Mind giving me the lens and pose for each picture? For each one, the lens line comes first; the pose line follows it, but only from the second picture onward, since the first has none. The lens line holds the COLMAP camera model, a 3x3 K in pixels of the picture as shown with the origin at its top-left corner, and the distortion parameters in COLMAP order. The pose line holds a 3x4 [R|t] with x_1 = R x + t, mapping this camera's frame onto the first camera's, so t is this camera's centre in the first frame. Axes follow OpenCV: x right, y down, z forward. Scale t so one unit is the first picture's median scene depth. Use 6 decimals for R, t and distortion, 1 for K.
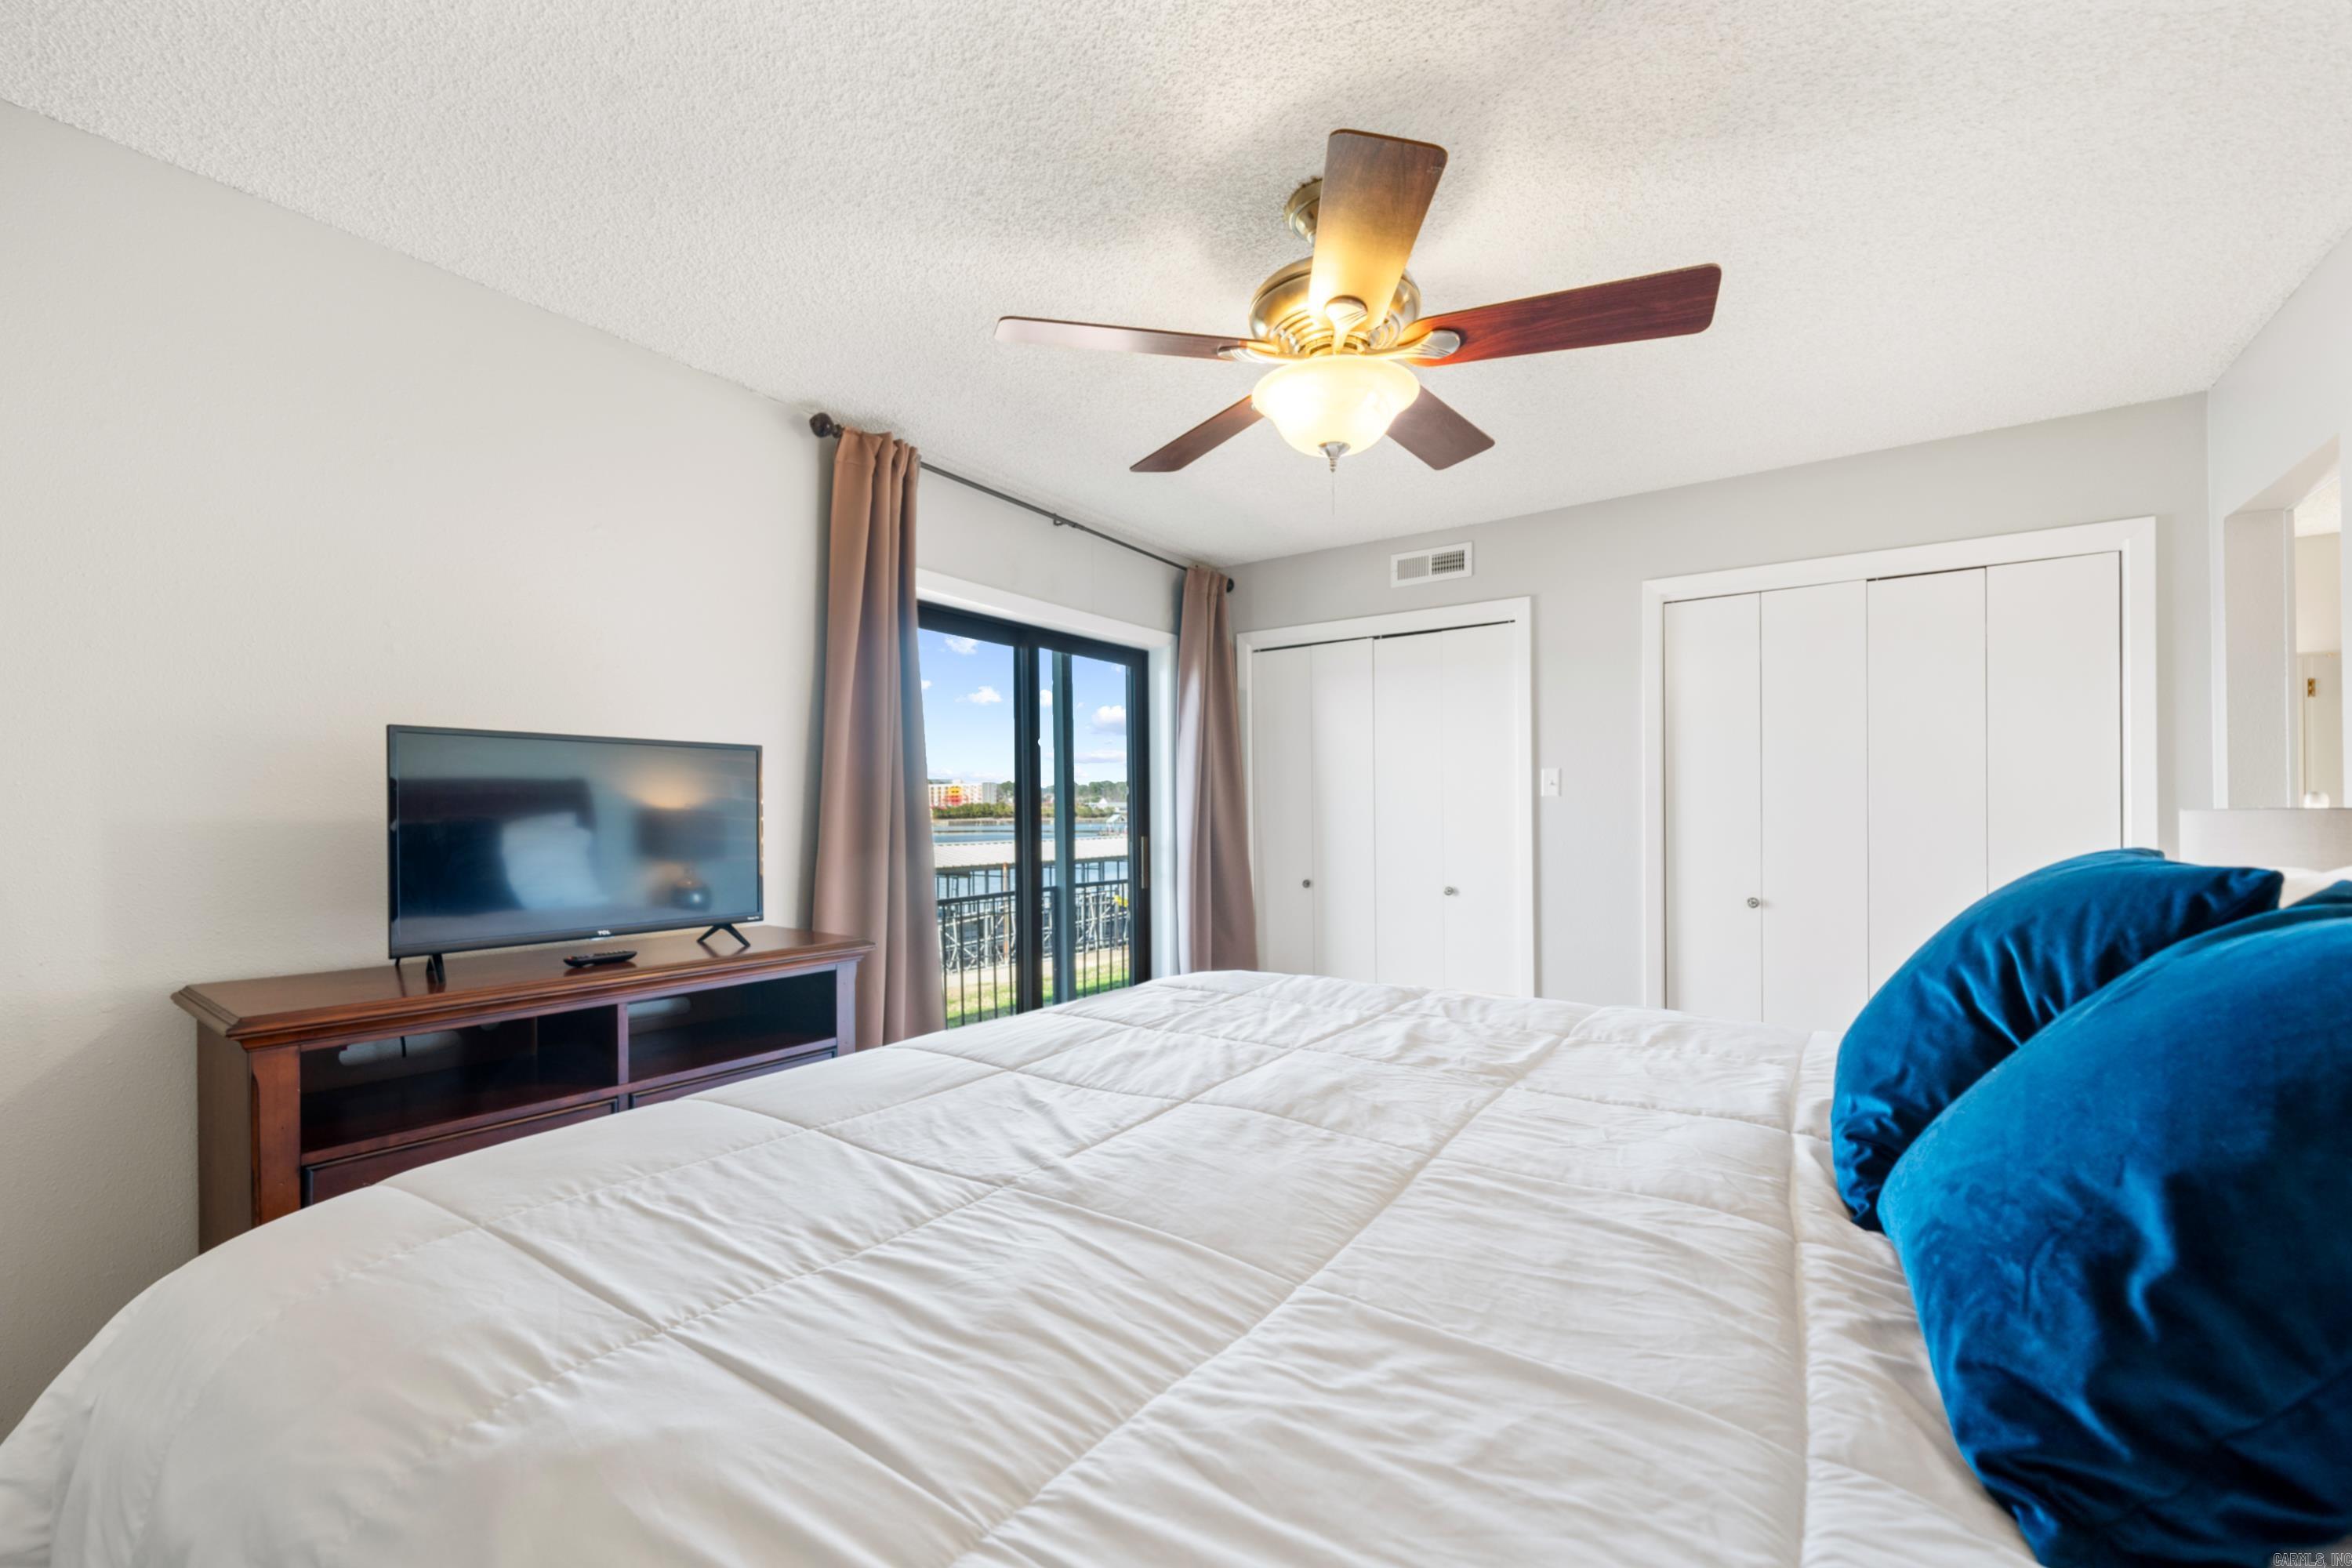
lens RADIAL K [[957.9, 0, 1176.8], [0, 957.9, 810.5], [0, 0, 1]] dist [-0.002455, -0.000102]
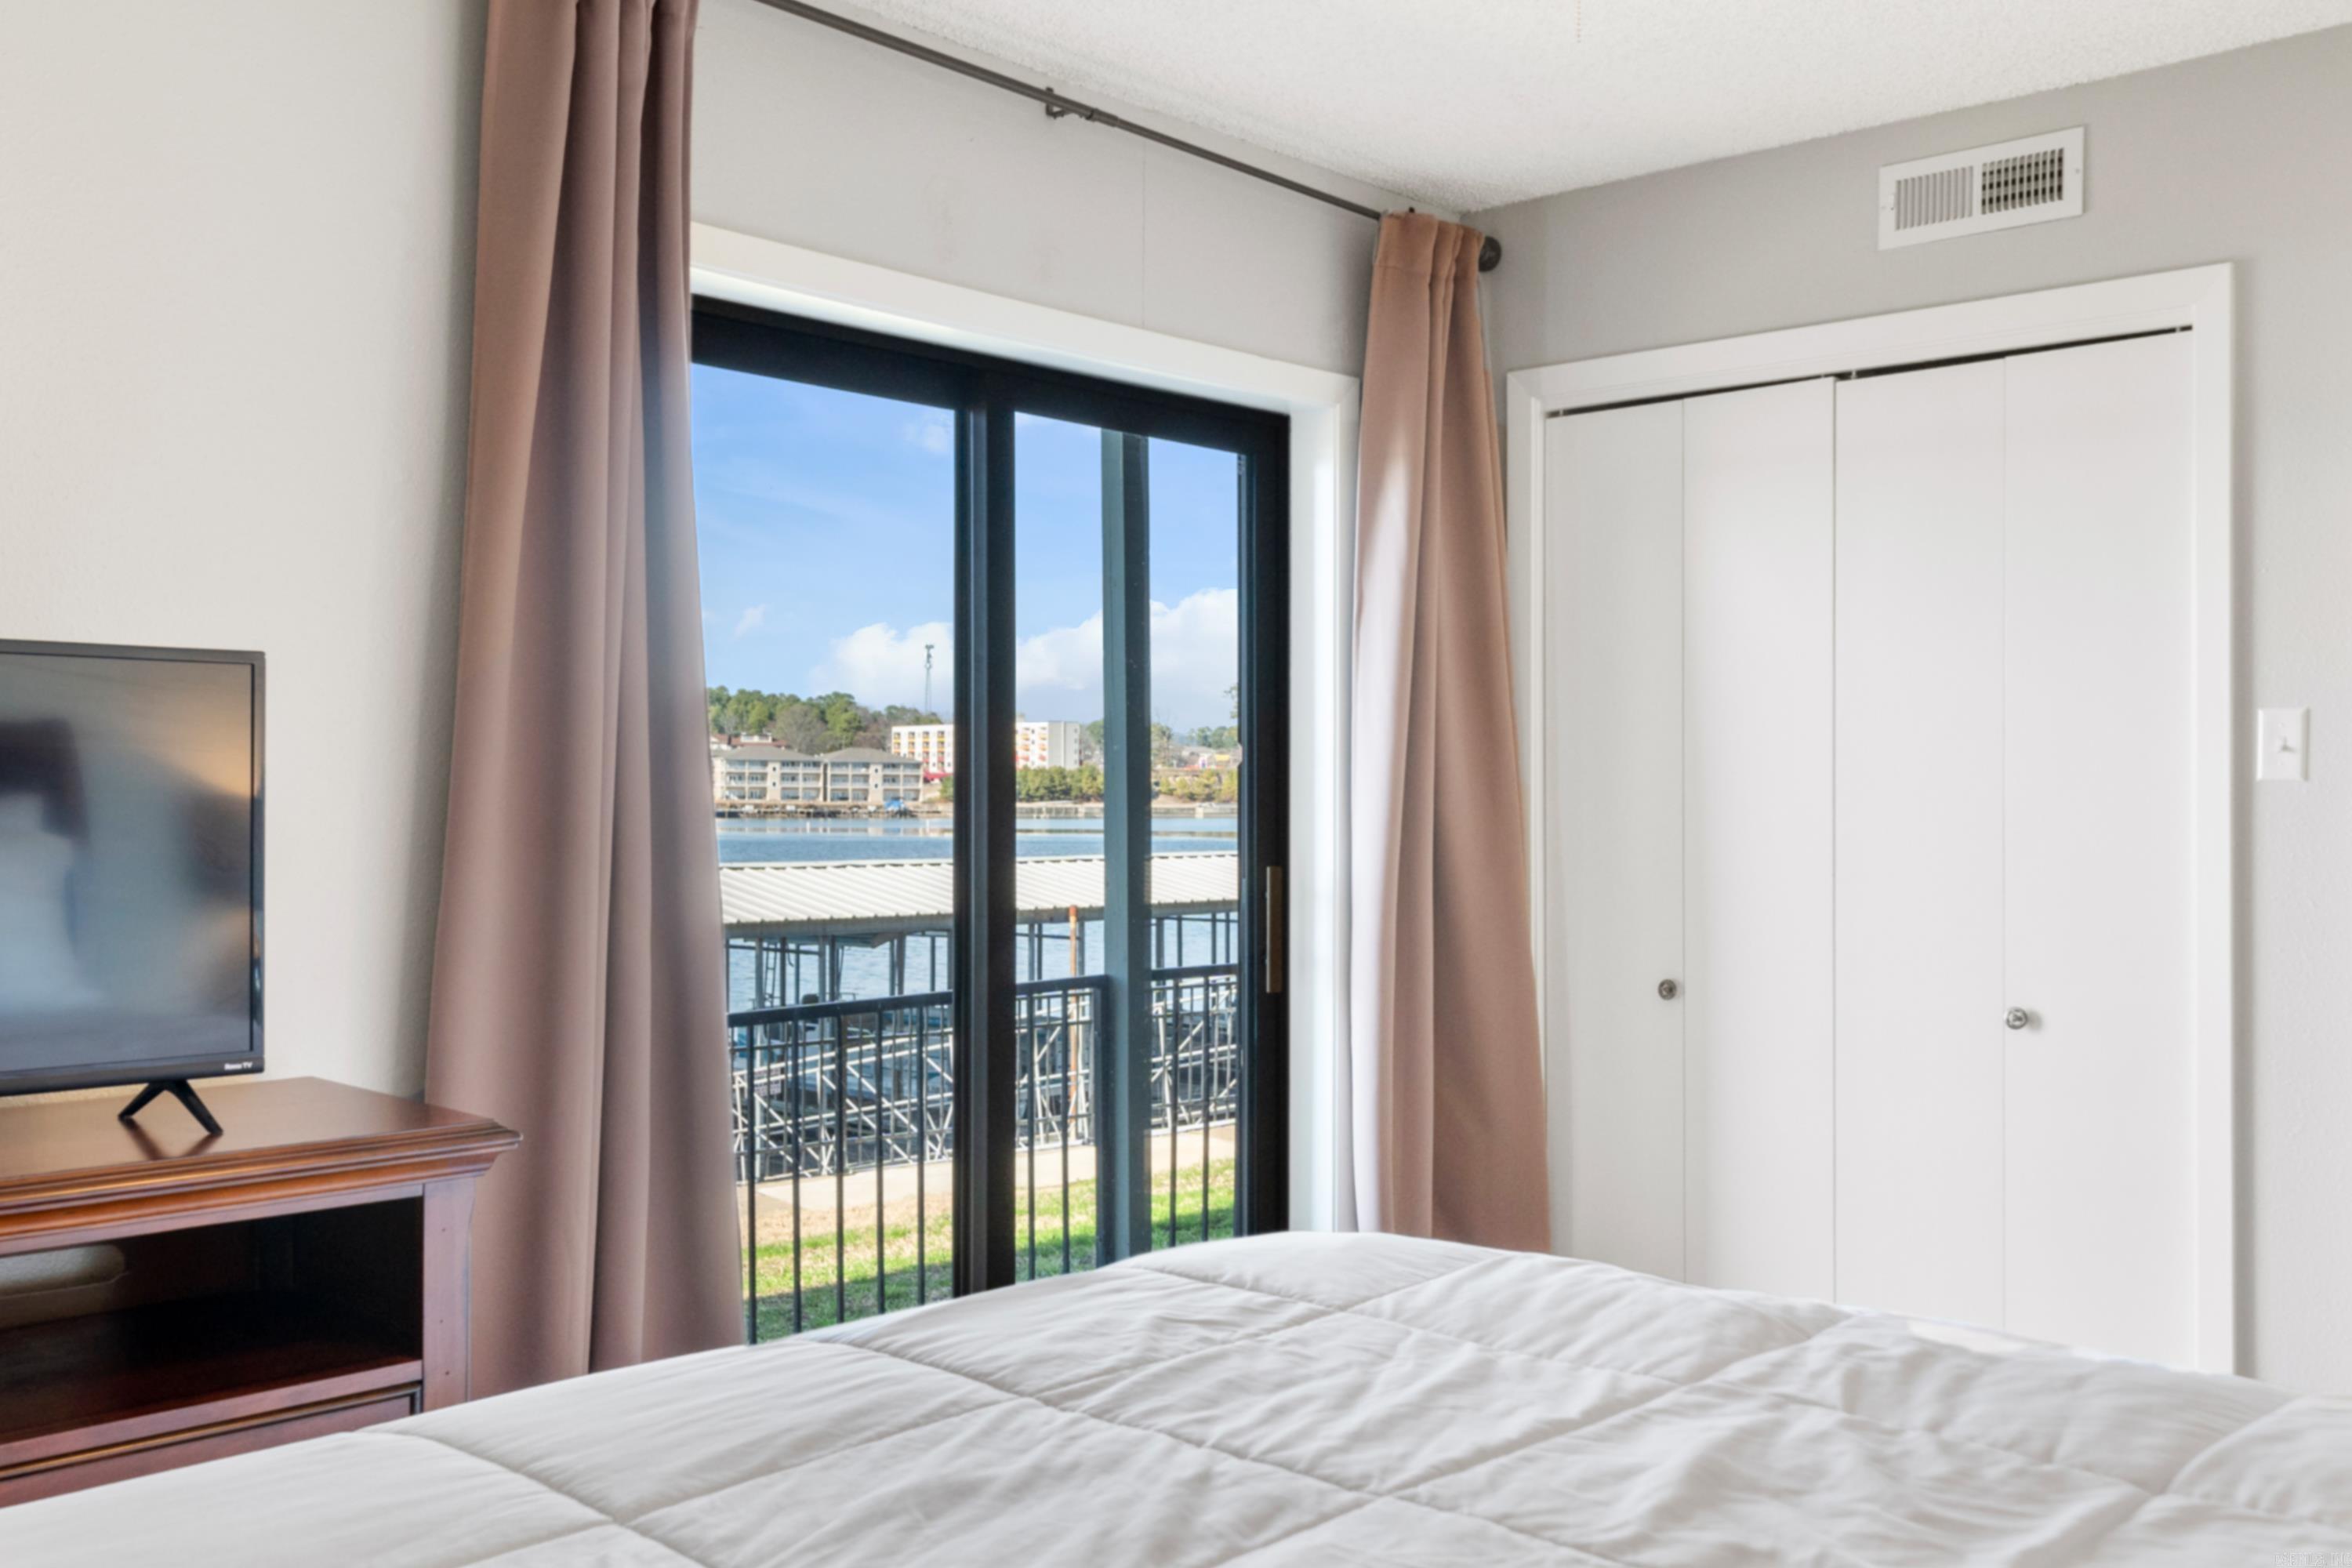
lens RADIAL K [[2242.6, 0, 1176.0], [0, 2242.6, 784.0], [0, 0, 1]] dist [0.014572, -0.012812]
pose [[0.993230, 0.006553, -0.115980, 0.074636], [-0.007007, 0.999969, -0.003505, -0.009962], [0.115954, 0.004294, 0.993245, 0.070927]]
